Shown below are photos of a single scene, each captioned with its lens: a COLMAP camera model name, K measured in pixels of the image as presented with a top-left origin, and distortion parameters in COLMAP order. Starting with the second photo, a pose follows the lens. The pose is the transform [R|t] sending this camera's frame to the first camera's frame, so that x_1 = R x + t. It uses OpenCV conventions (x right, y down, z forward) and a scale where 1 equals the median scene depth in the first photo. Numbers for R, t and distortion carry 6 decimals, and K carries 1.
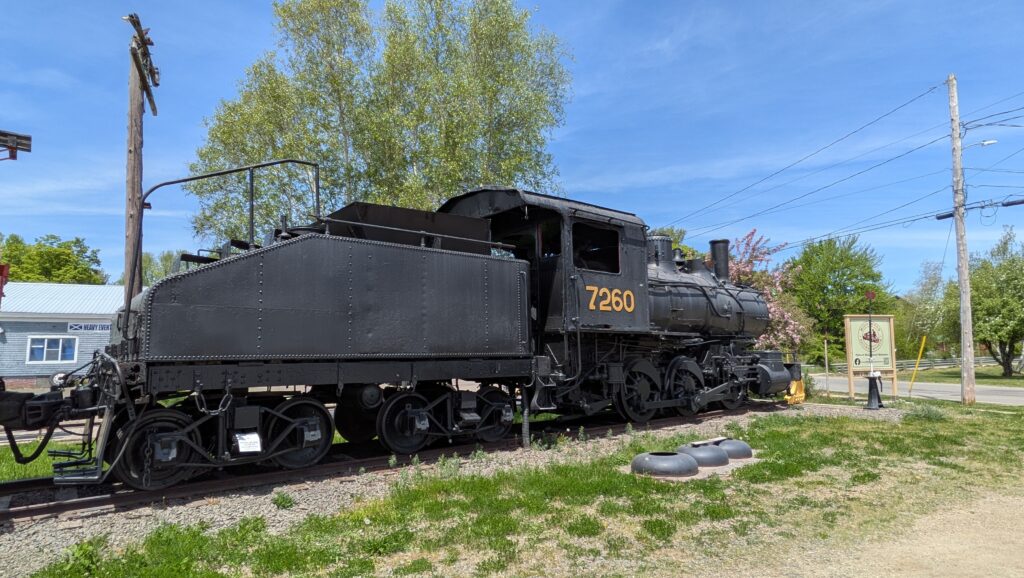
lens RADIAL K [[567.8, 0, 512.0], [0, 567.8, 289.0], [0, 0, 1]] dist [0.003210, 0.001757]
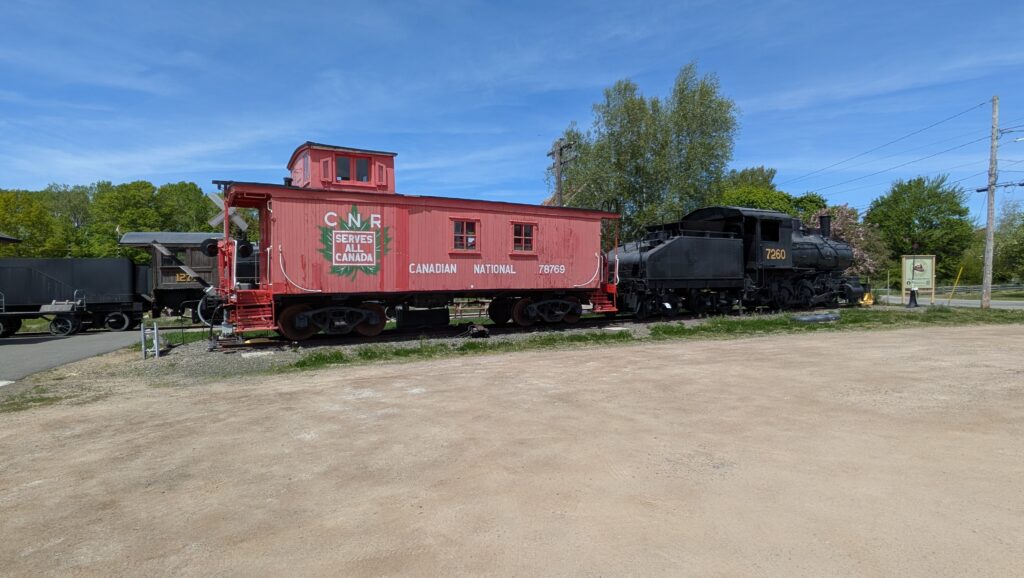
lens RADIAL K [[501.7, 0, 512.0], [0, 501.7, 289.0], [0, 0, 1]] dist [0.000439, 0.000205]
pose [[0.984711, 0.000508, -0.174196, -0.617495], [0.021586, 0.991933, 0.124911, -0.139248], [0.172854, -0.126761, 0.976756, -1.386096]]
